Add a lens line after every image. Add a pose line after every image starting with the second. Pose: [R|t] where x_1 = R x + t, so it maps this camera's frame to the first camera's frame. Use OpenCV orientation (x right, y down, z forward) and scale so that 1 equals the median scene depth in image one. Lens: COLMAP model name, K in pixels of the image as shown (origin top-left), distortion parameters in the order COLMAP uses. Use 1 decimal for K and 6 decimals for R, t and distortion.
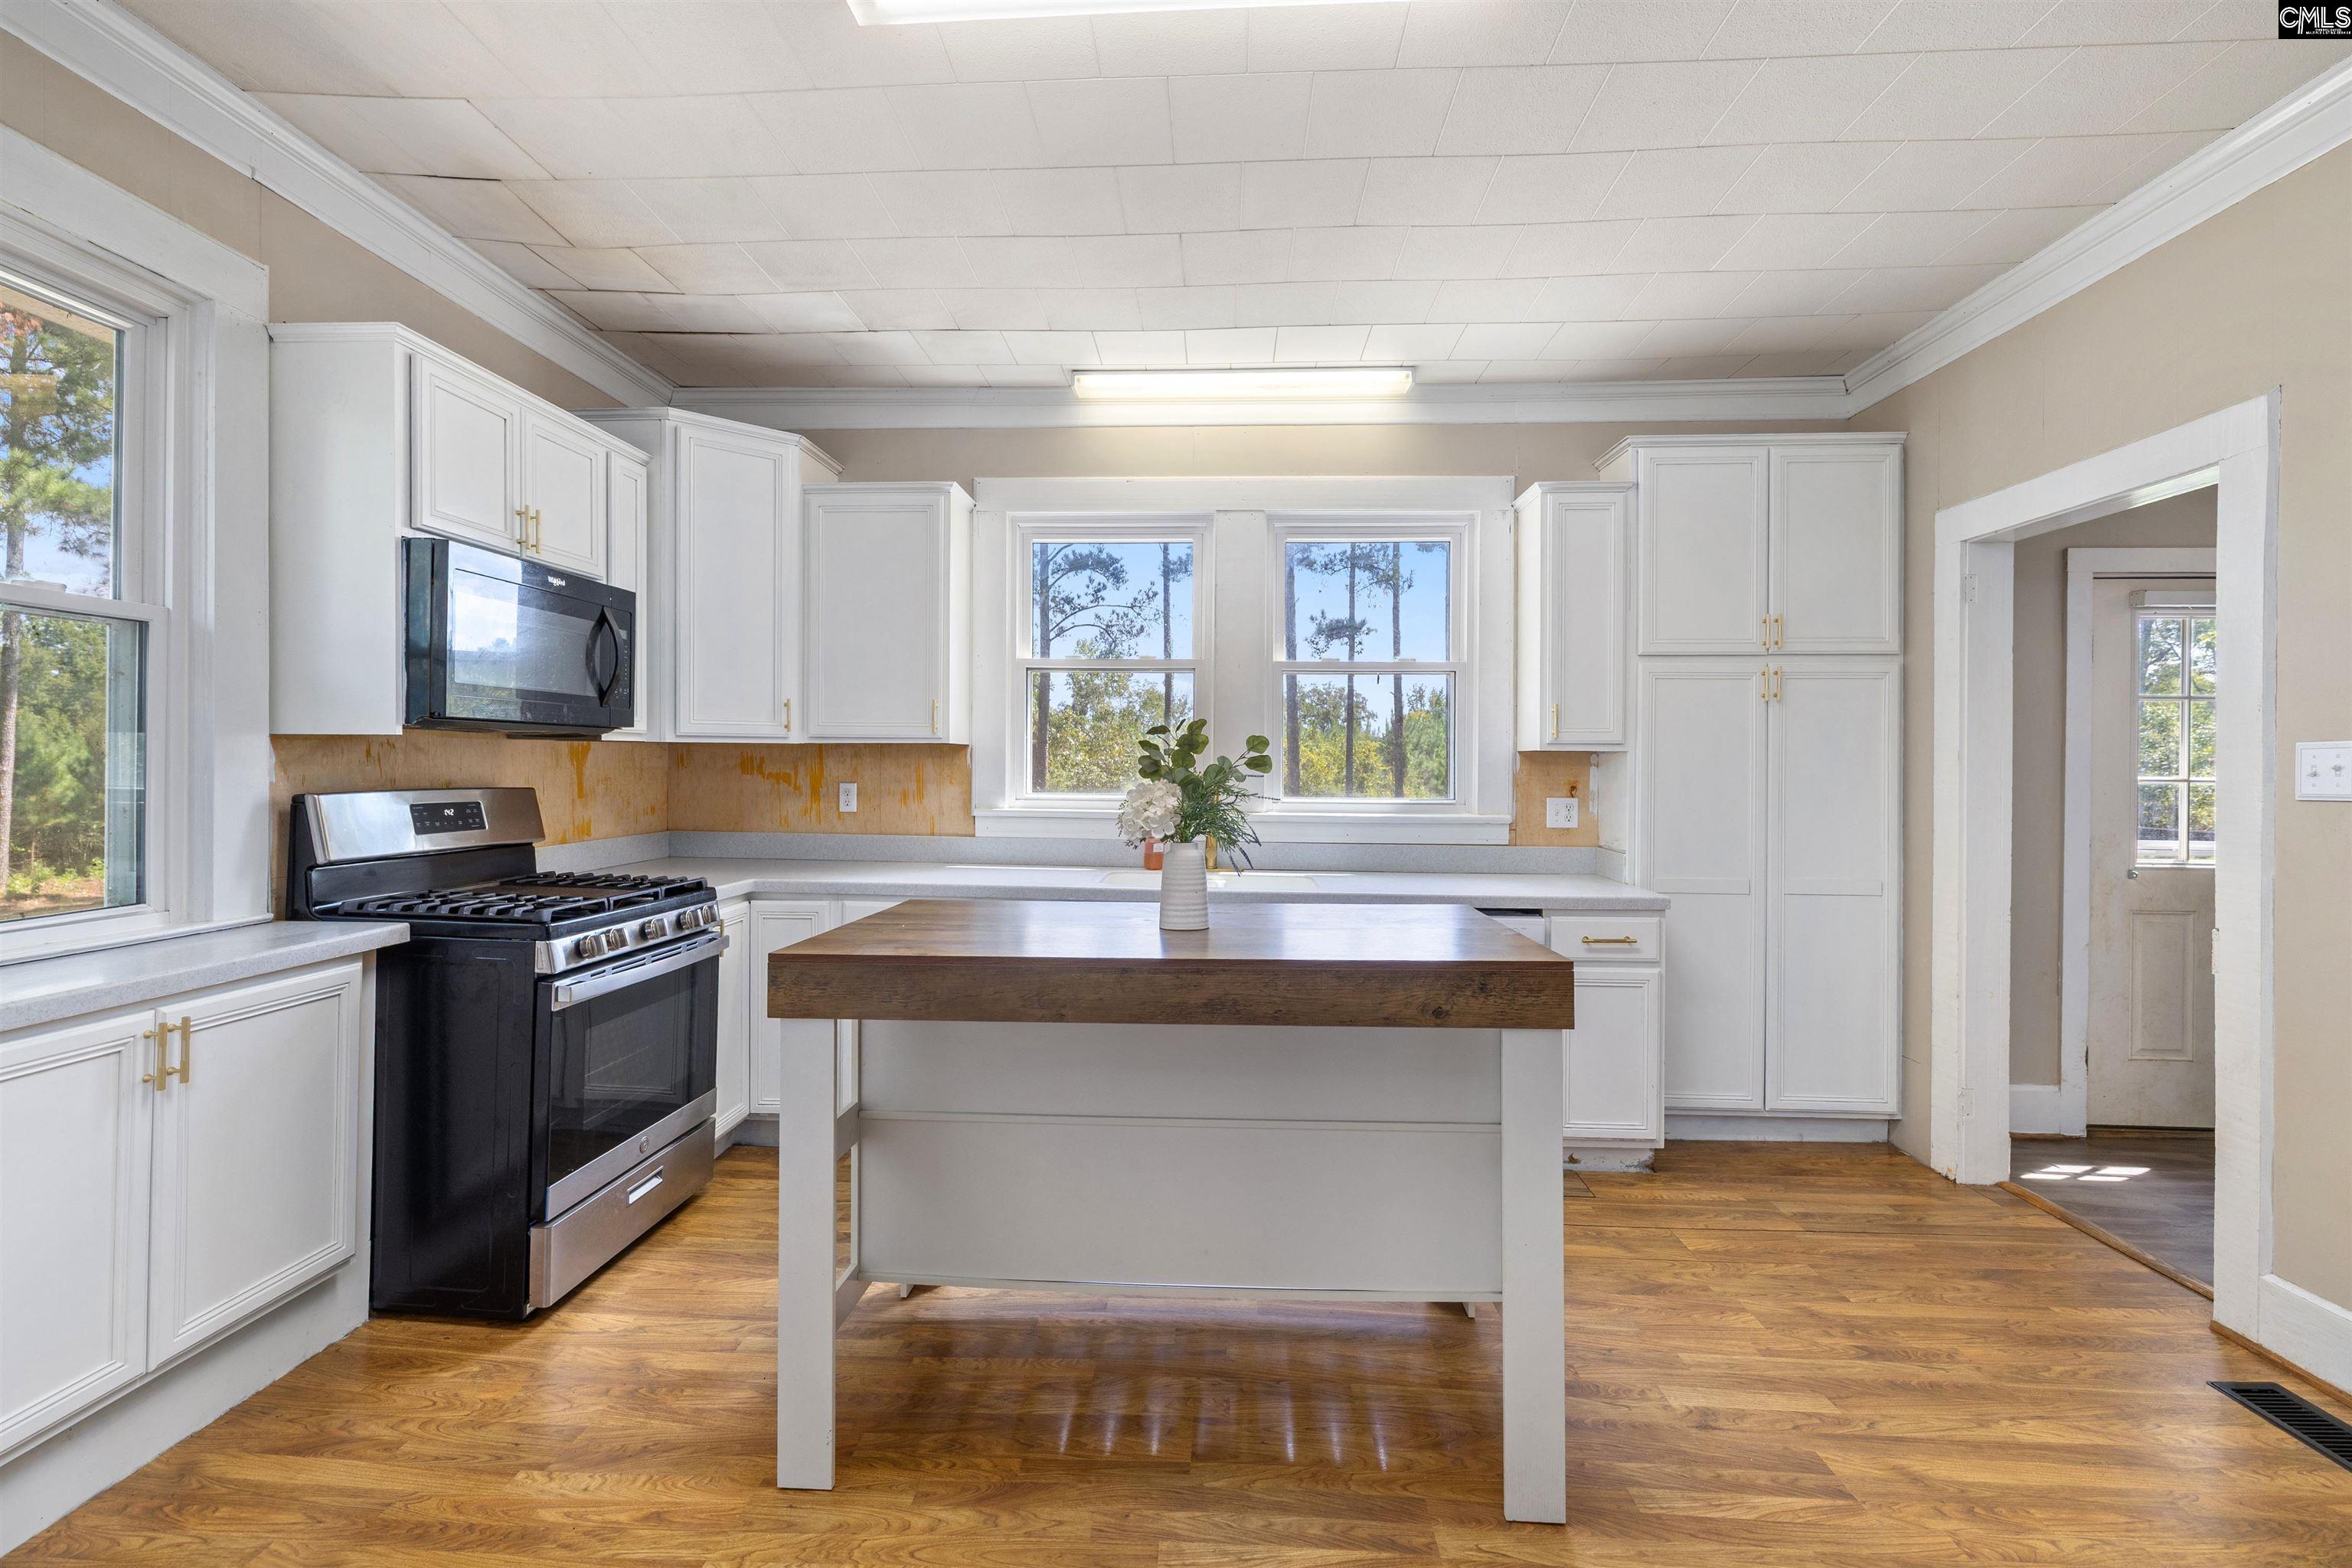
lens RADIAL K [[1028.2, 0, 1169.4], [0, 1028.2, 768.2], [0, 0, 1]] dist [-0.001694, -0.001196]
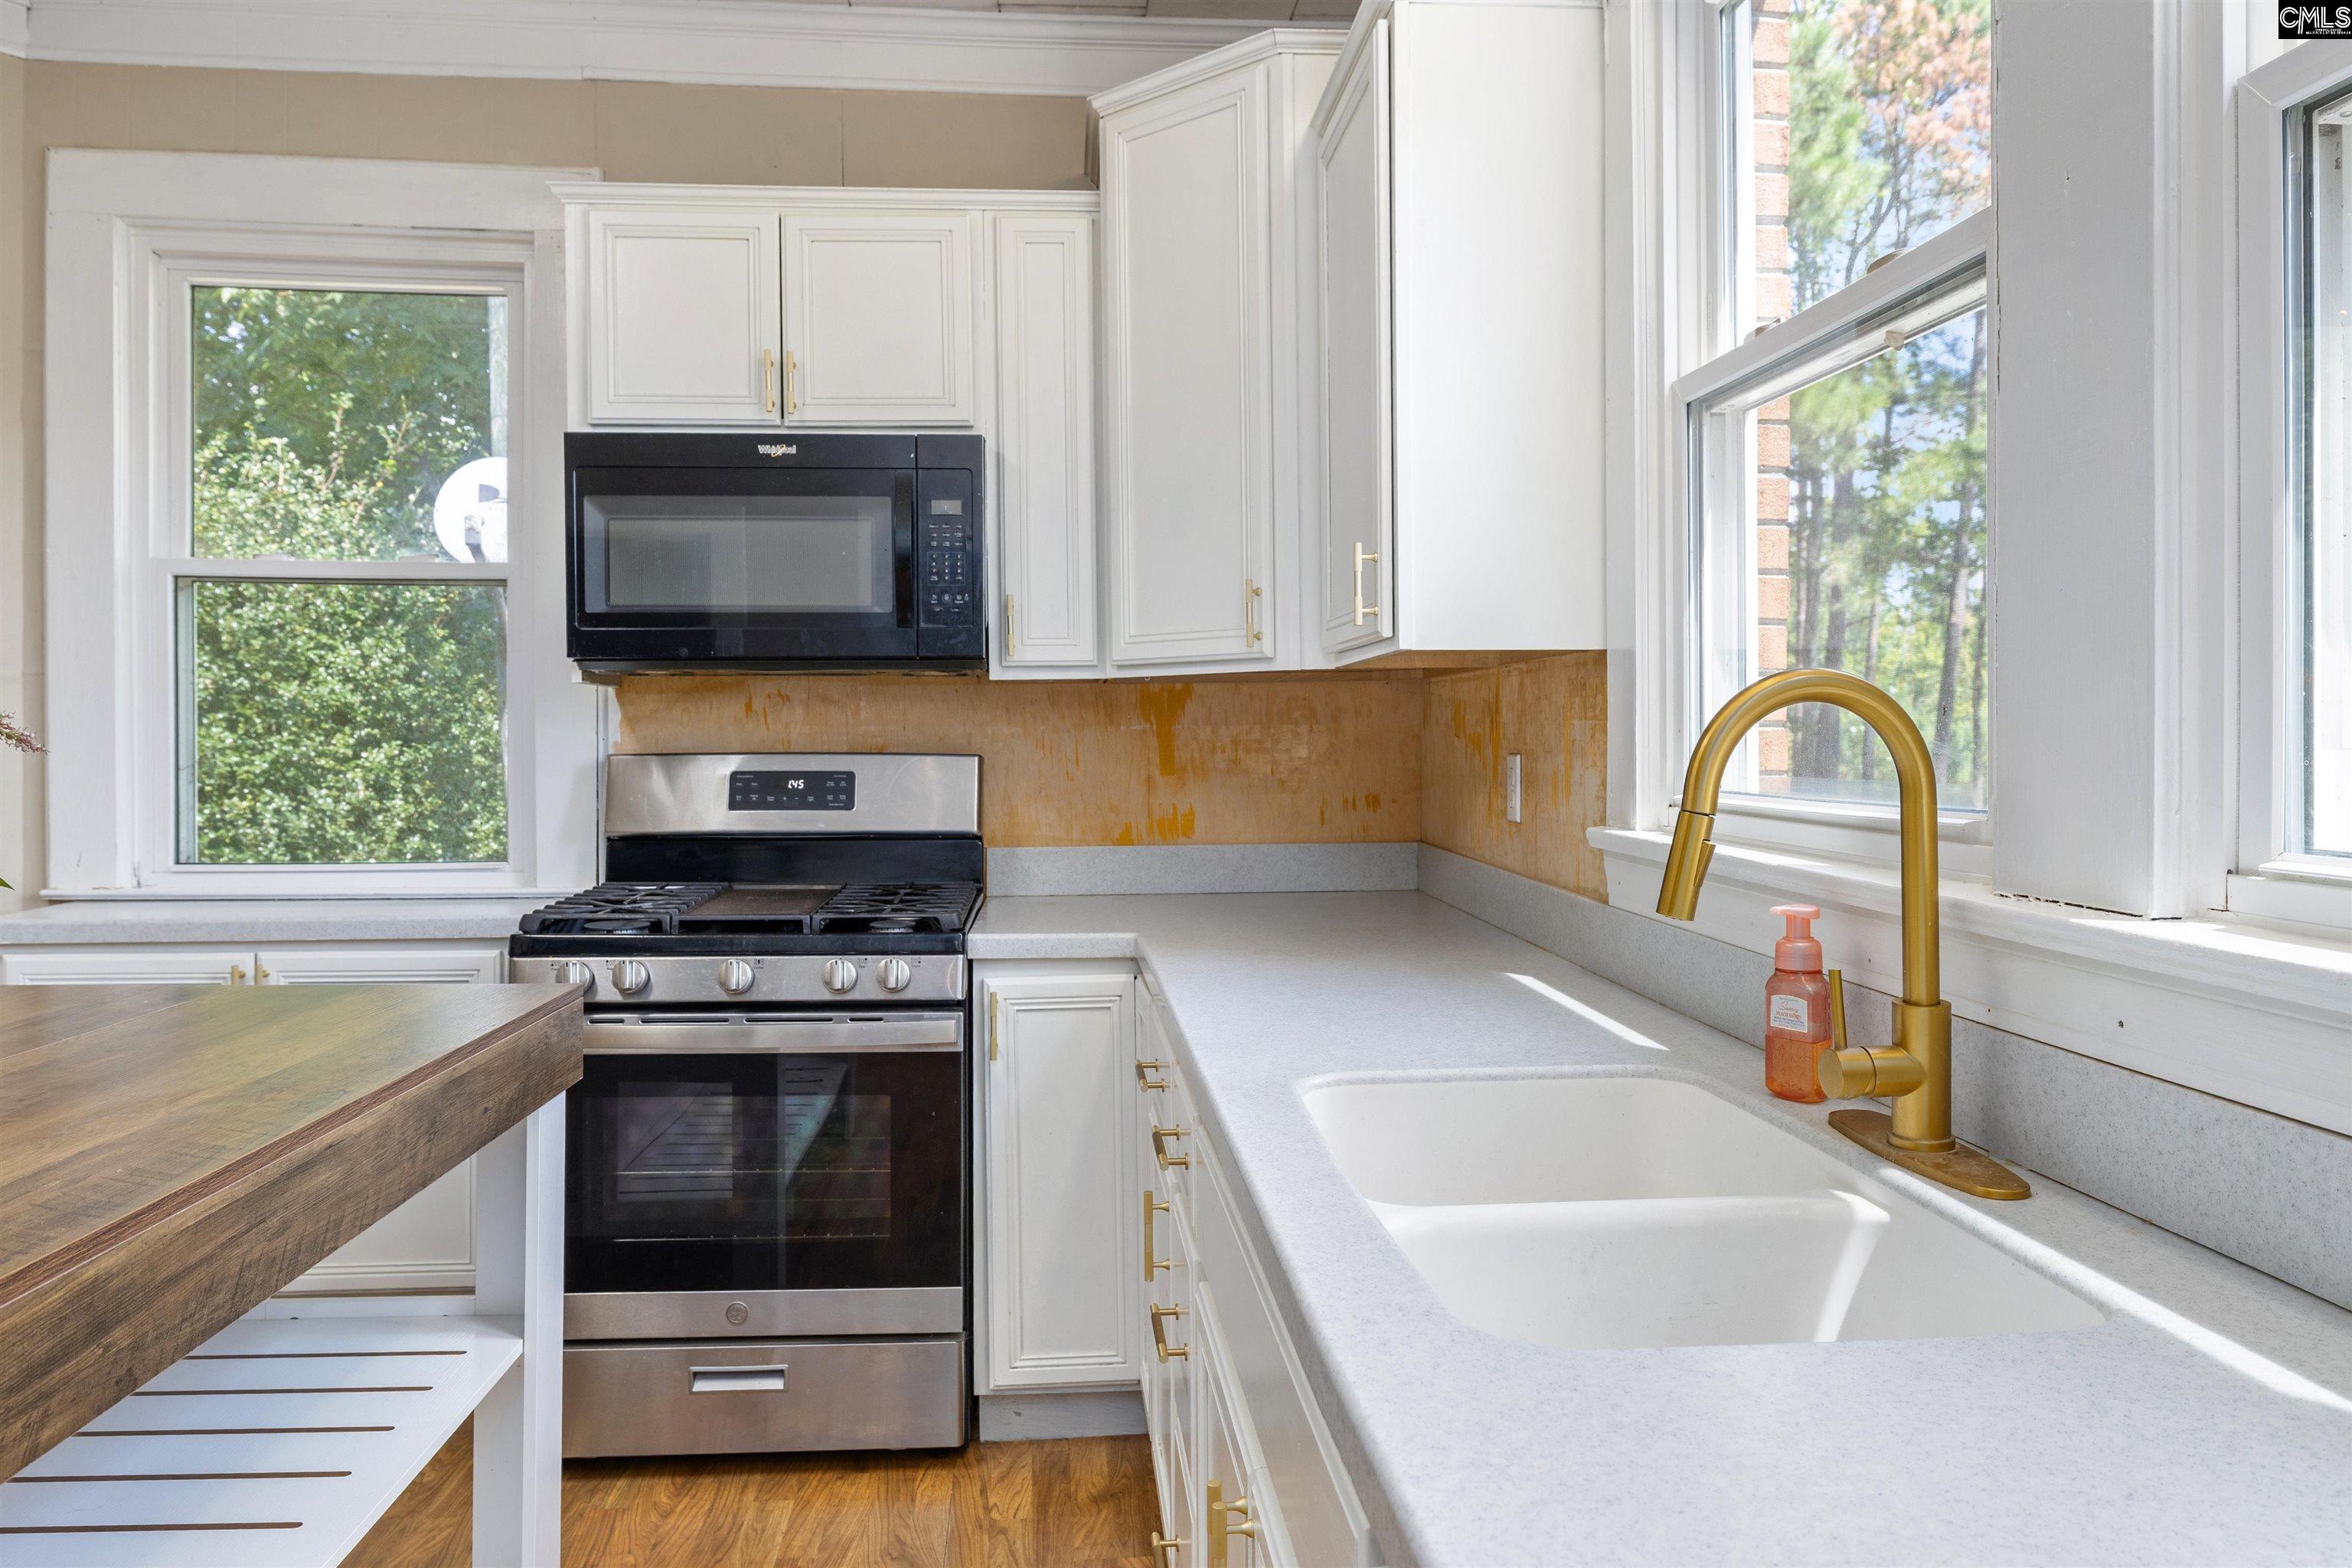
lens RADIAL K [[1621.9, 0, 1165.4], [0, 1621.9, 746.7], [0, 0, 1]] dist [0.010905, 0.002610]
pose [[0.135148, -0.002158, -0.990823, 0.411476], [-0.001161, 0.999997, -0.002336, 0.014749], [0.990825, 0.001466, 0.135145, 0.895092]]
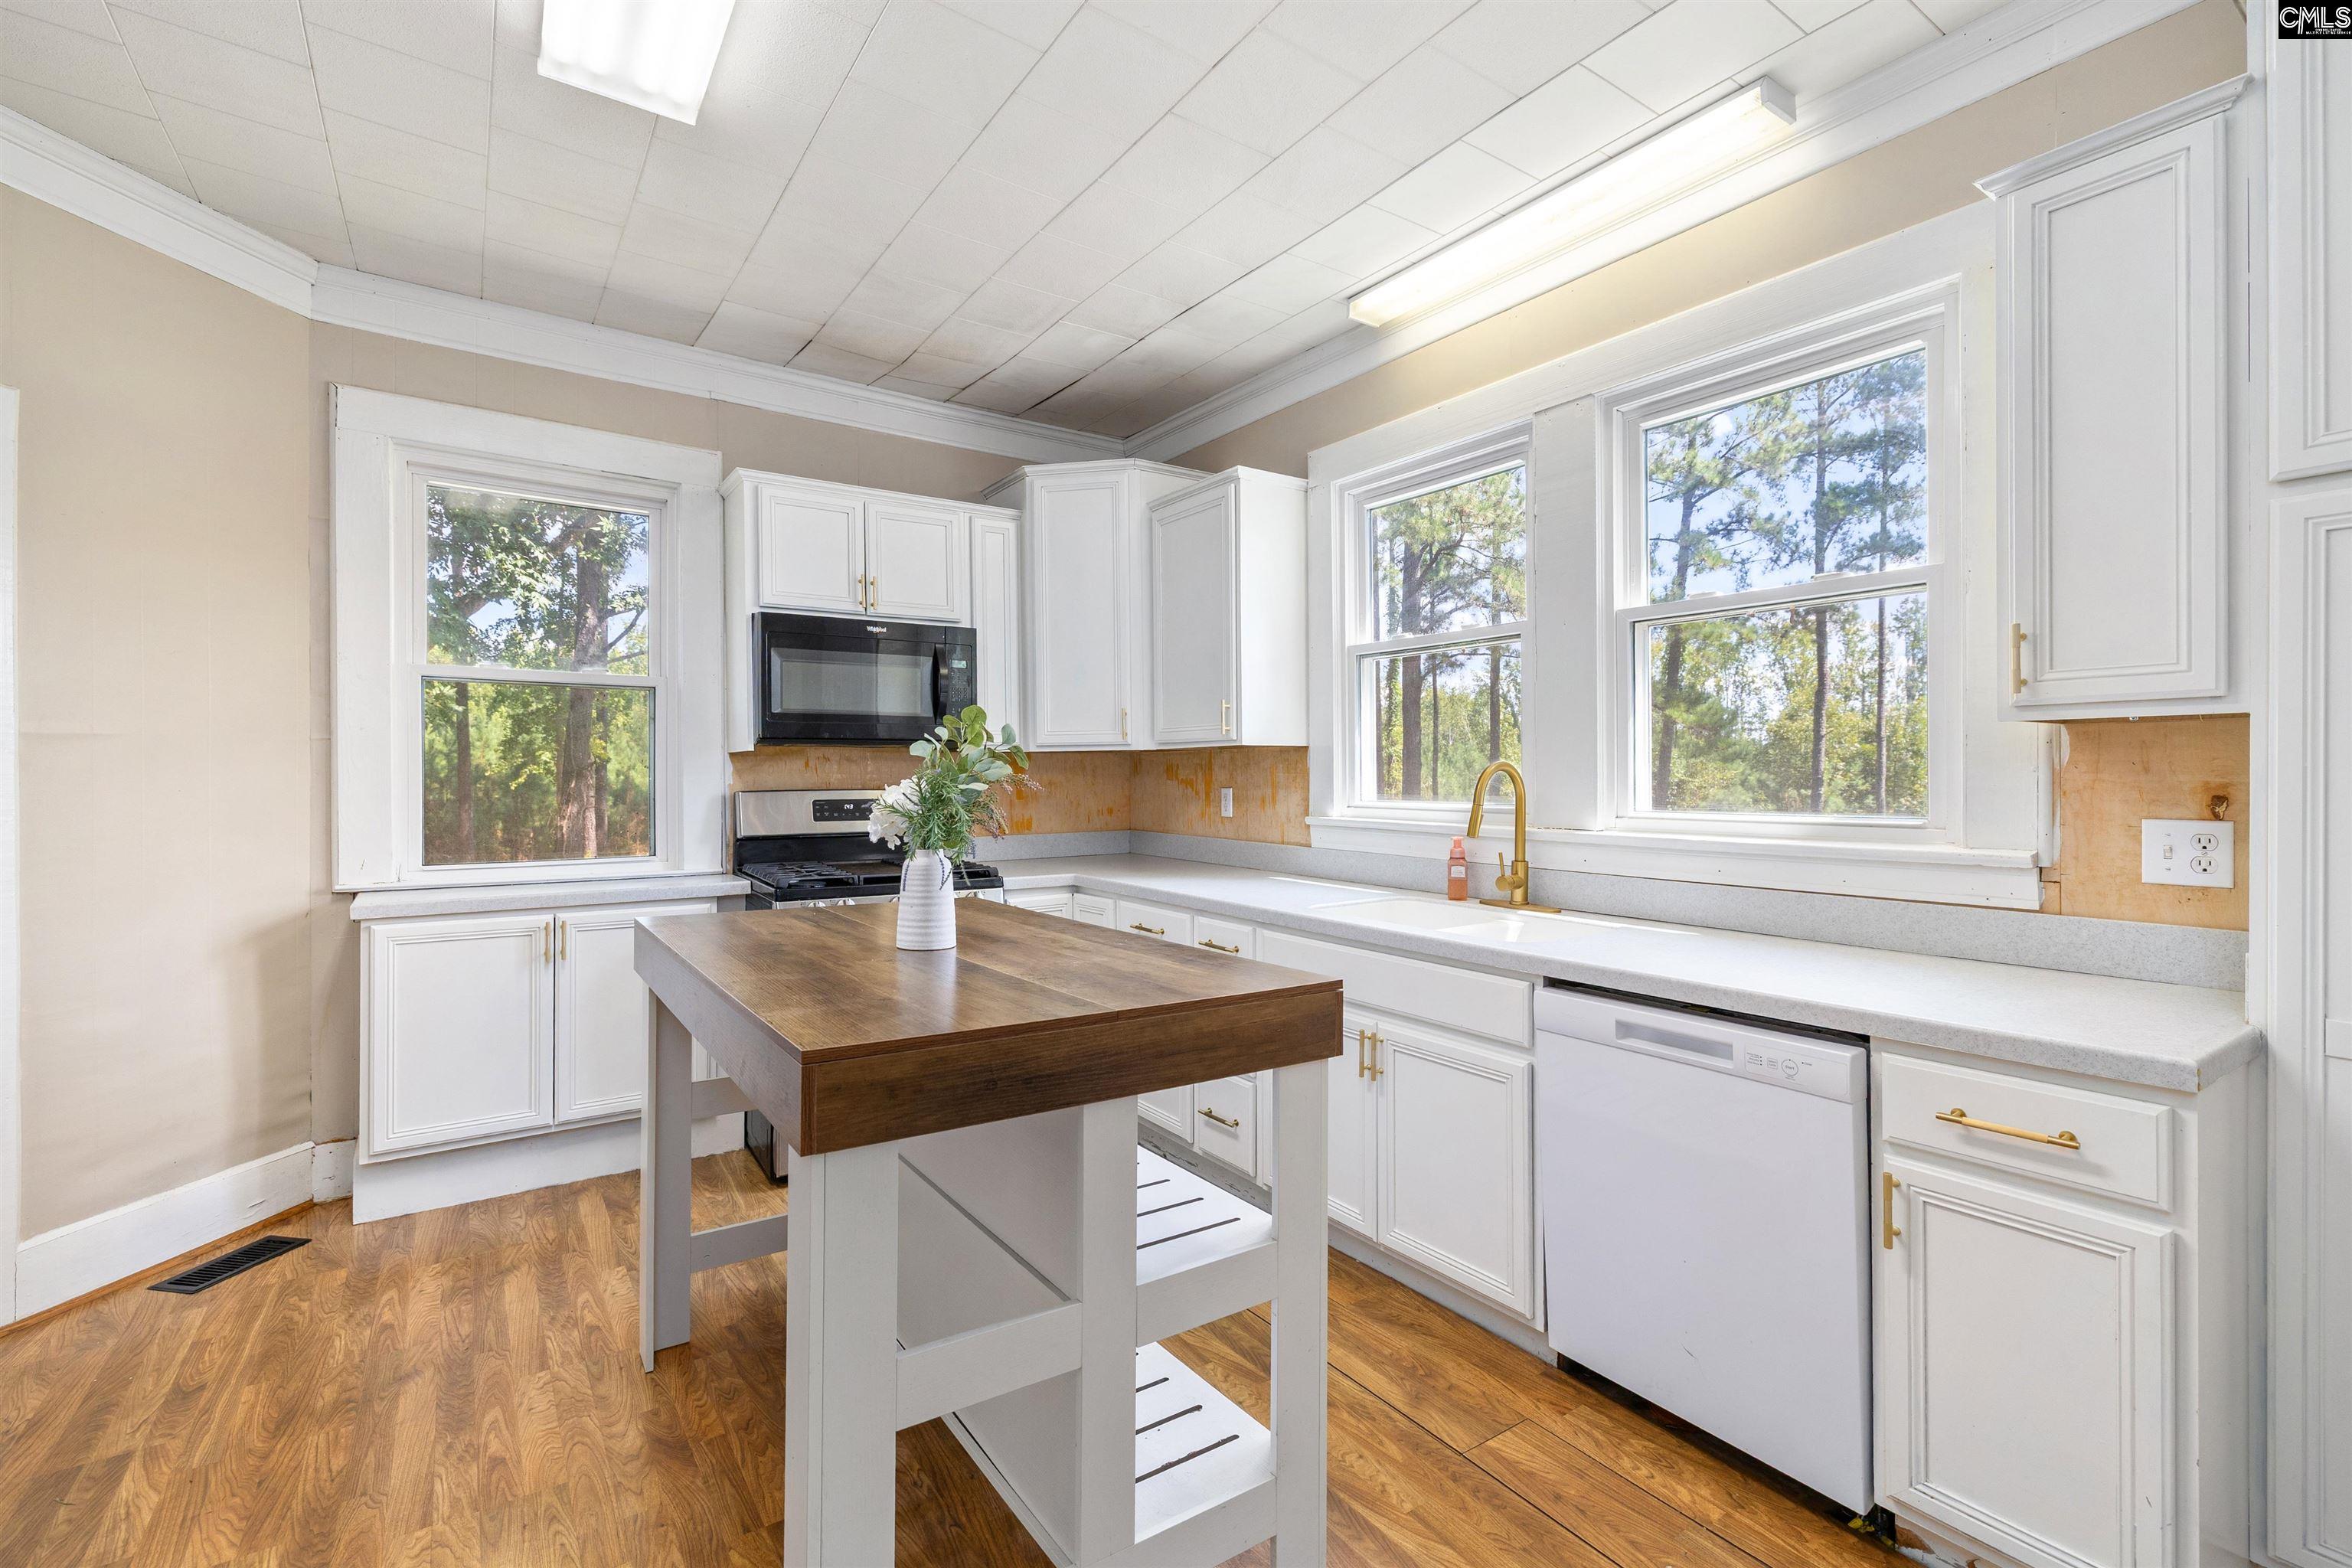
lens RADIAL K [[1028.2, 0, 1175.2], [0, 1028.2, 783.0], [0, 0, 1]] dist [-0.001694, -0.001196]
pose [[0.614997, -0.002757, -0.788525, 0.529197], [0.003861, 0.999992, -0.000485, 0.011260], [0.788520, -0.002746, 0.615003, 0.402460]]
